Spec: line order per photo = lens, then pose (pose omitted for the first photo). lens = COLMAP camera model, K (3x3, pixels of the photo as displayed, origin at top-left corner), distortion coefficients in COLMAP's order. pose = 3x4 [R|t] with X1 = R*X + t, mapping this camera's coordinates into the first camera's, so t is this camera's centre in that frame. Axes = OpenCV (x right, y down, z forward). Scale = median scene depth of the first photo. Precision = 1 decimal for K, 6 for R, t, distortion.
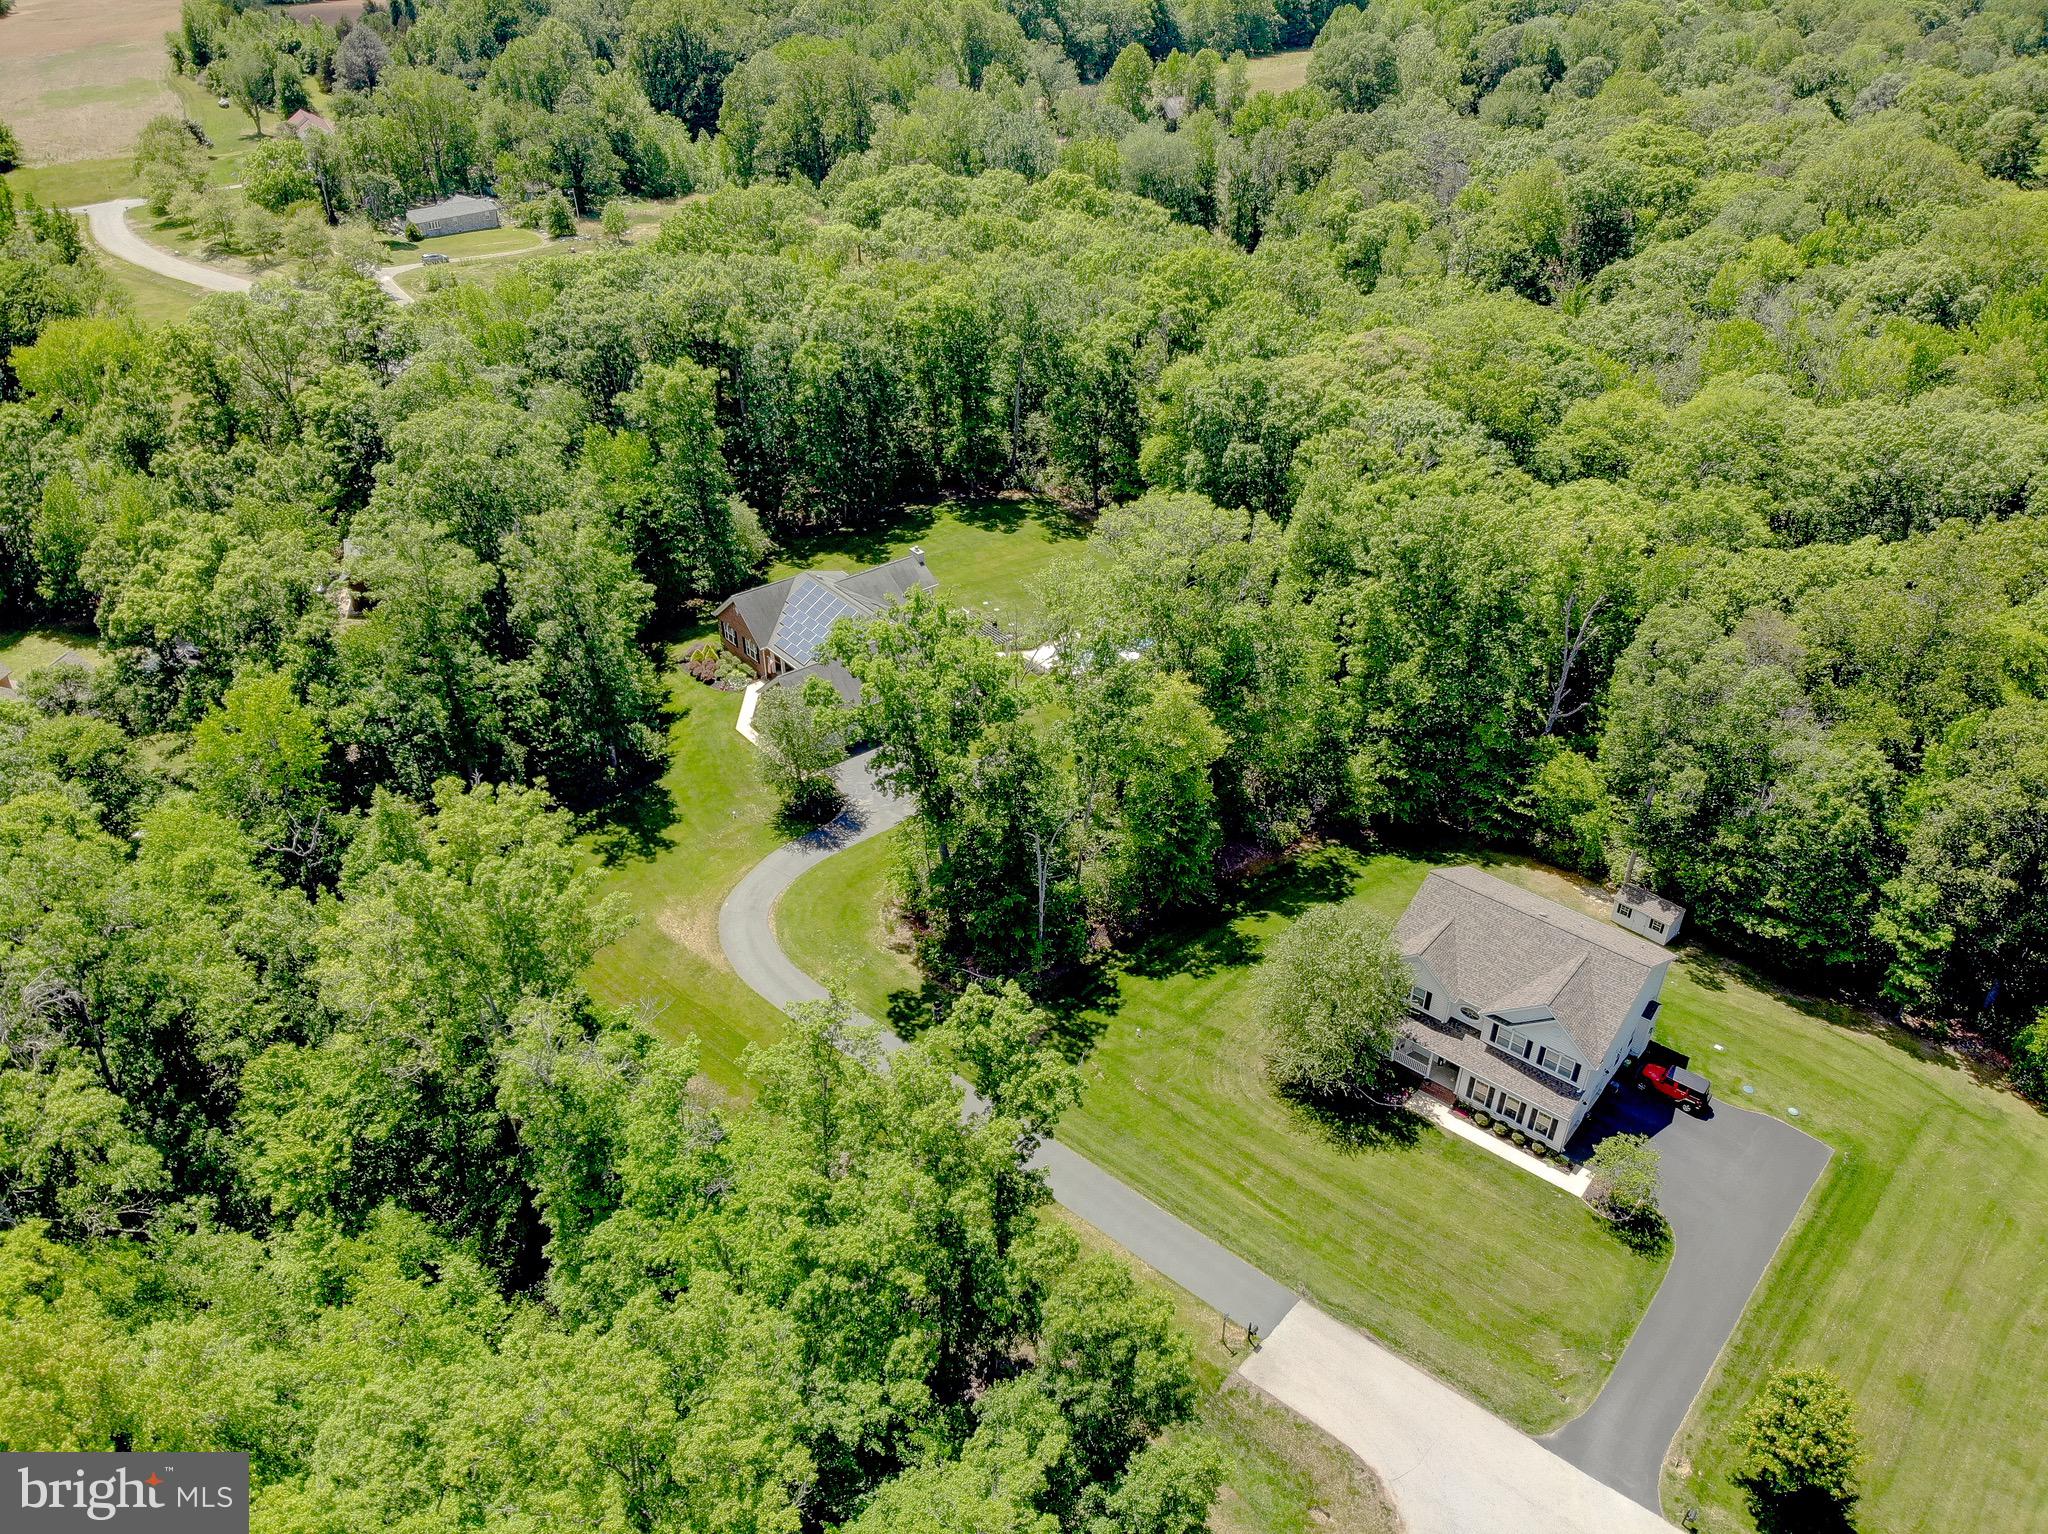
lens RADIAL K [[1496.9, 0, 1024.0], [0, 1496.9, 767.0], [0, 0, 1]] dist [0.070295, -0.209175]
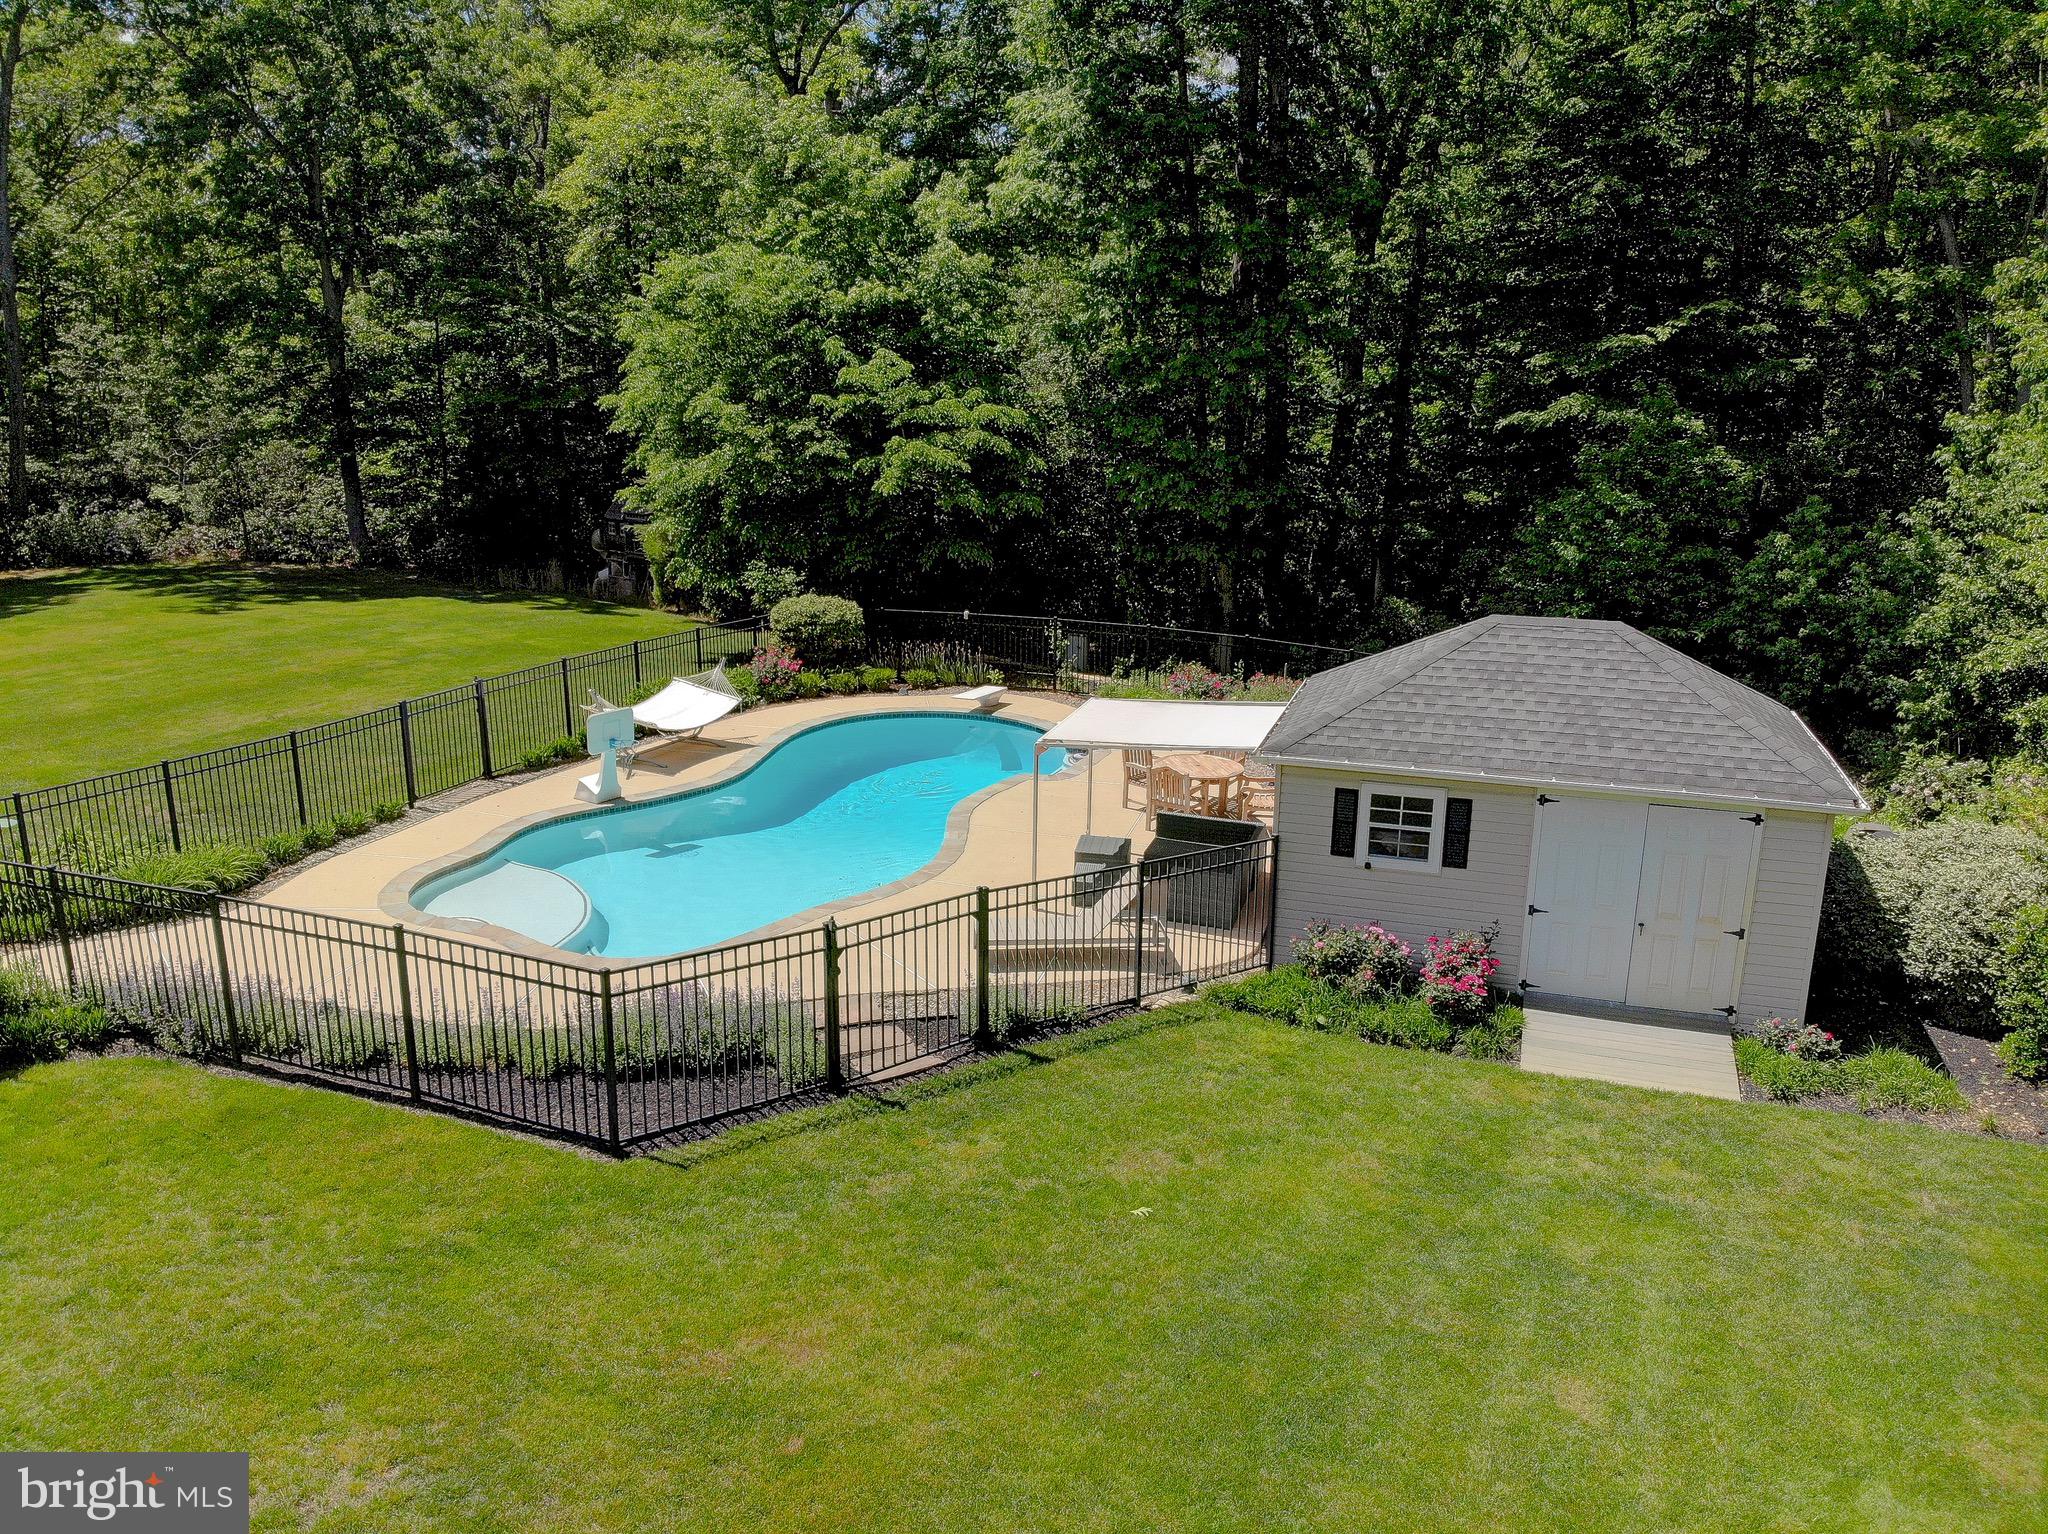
lens RADIAL K [[1482.8, 0, 1054.1], [0, 1482.8, 762.1], [0, 0, 1]] dist [0.053097, -0.161969]
pose [[0.835679, -0.139638, 0.531170, 0.003697], [0.299556, 0.926504, -0.227719, -0.059145], [-0.460333, 0.349415, 0.816090, 1.120321]]
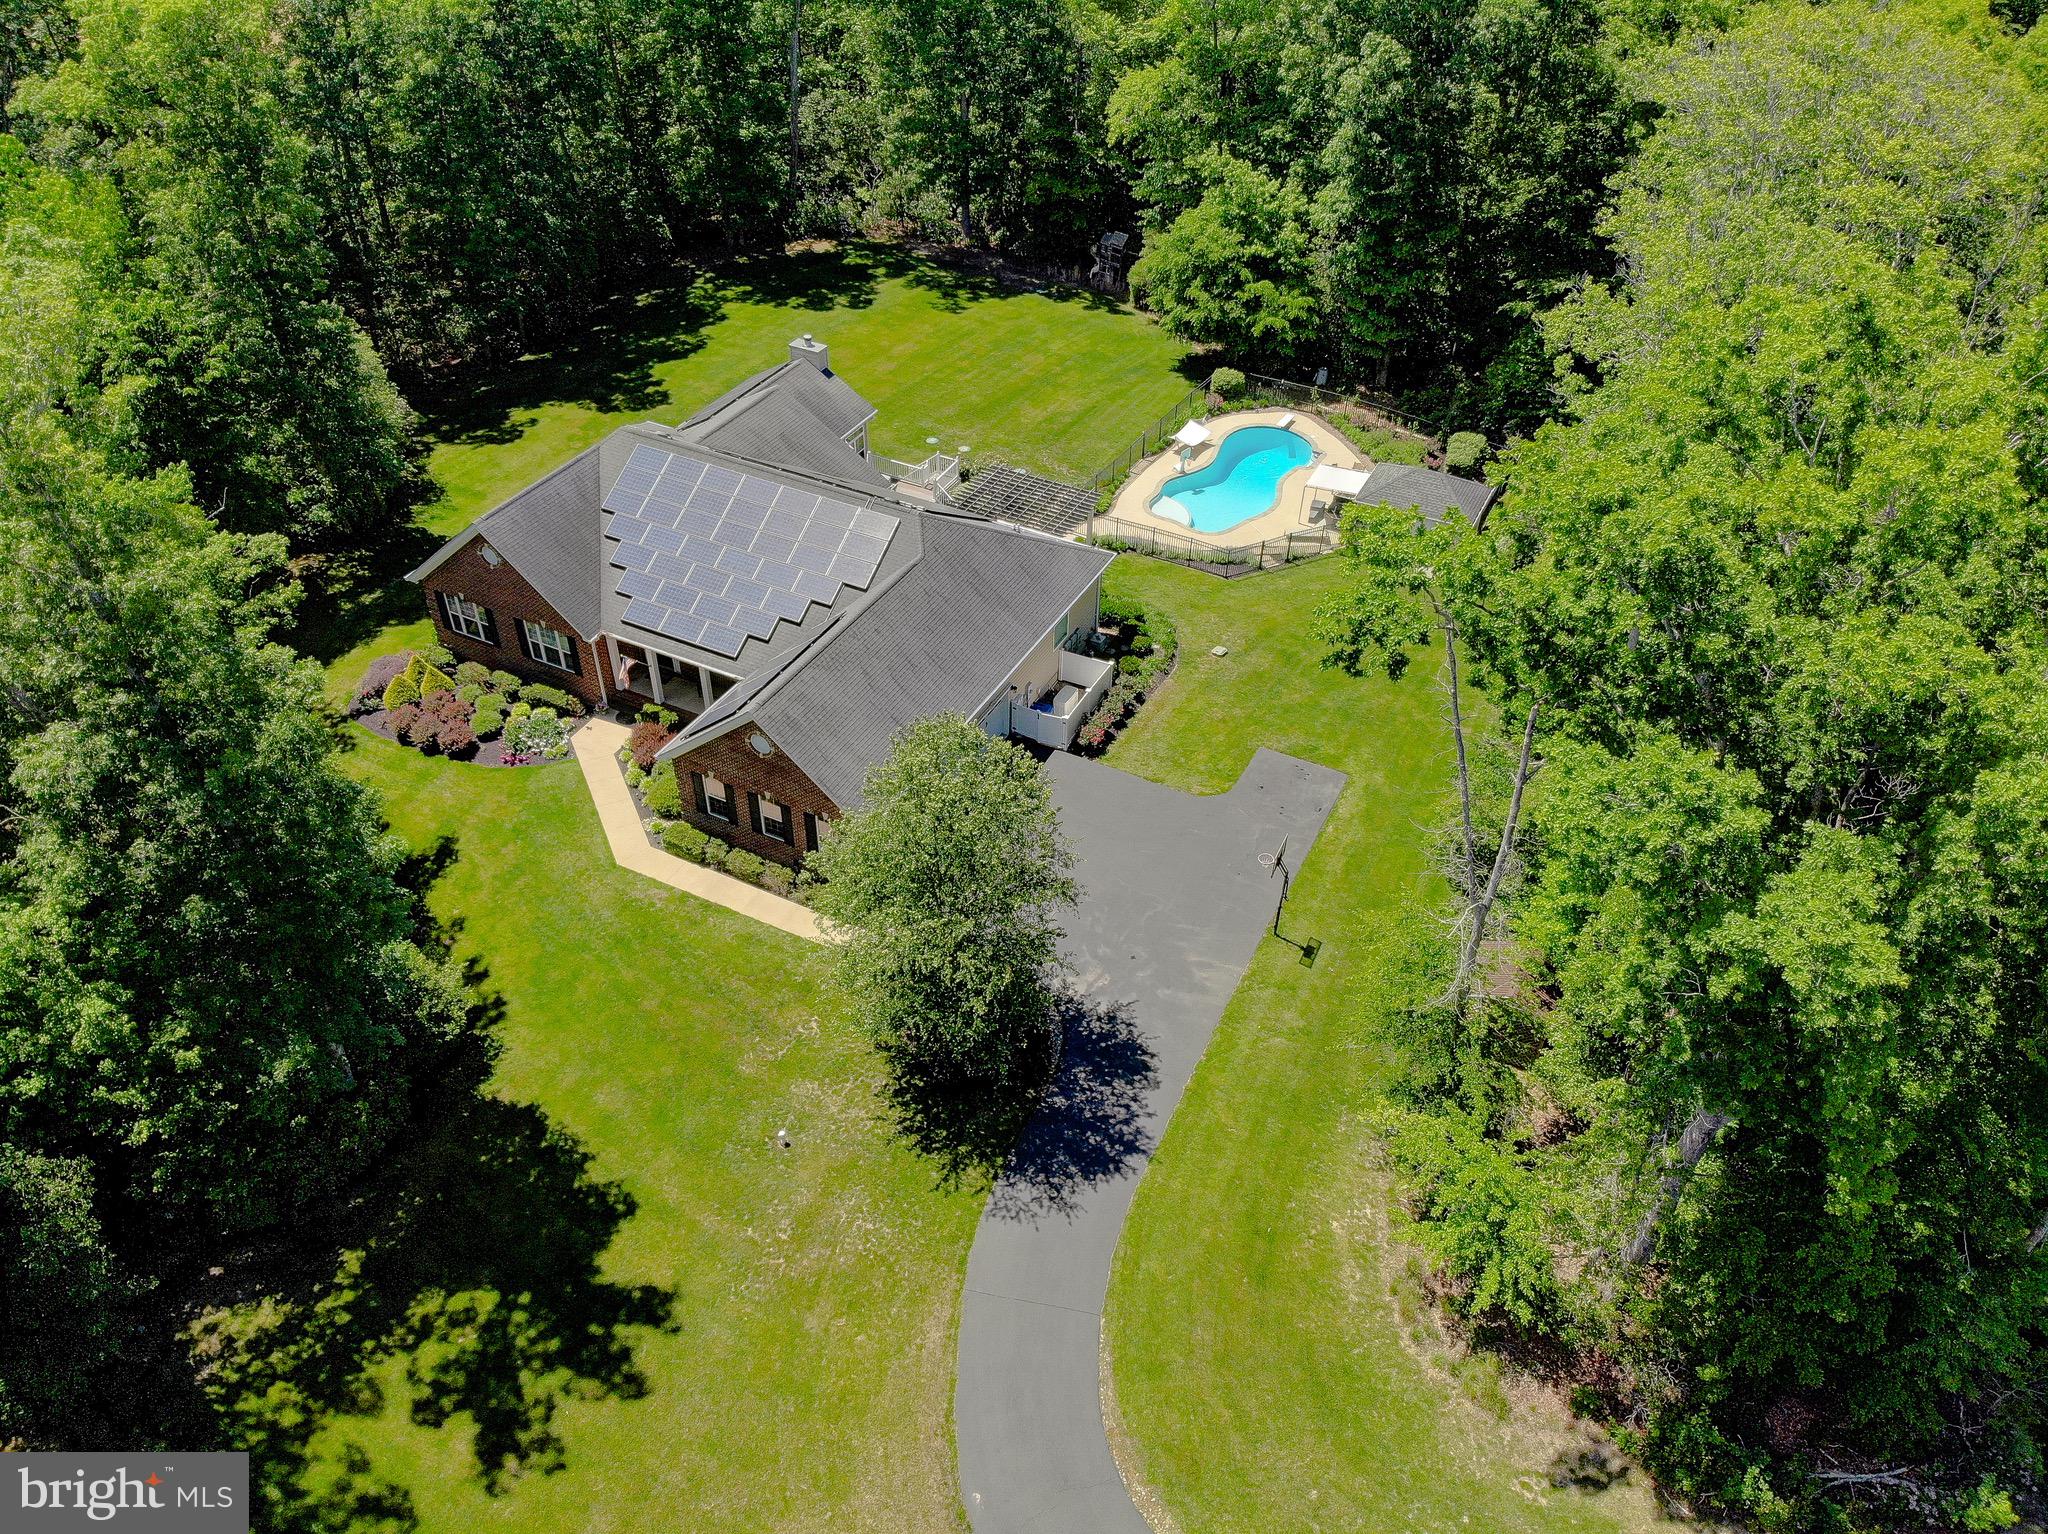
lens RADIAL K [[1496.9, 0, 1024.0], [0, 1496.9, 767.0], [0, 0, 1]] dist [0.070295, -0.209175]
pose [[0.914876, -0.249325, 0.317553, -0.246253], [0.214350, 0.966485, 0.141285, -0.093329], [-0.342136, -0.061191, 0.937656, 0.701920]]
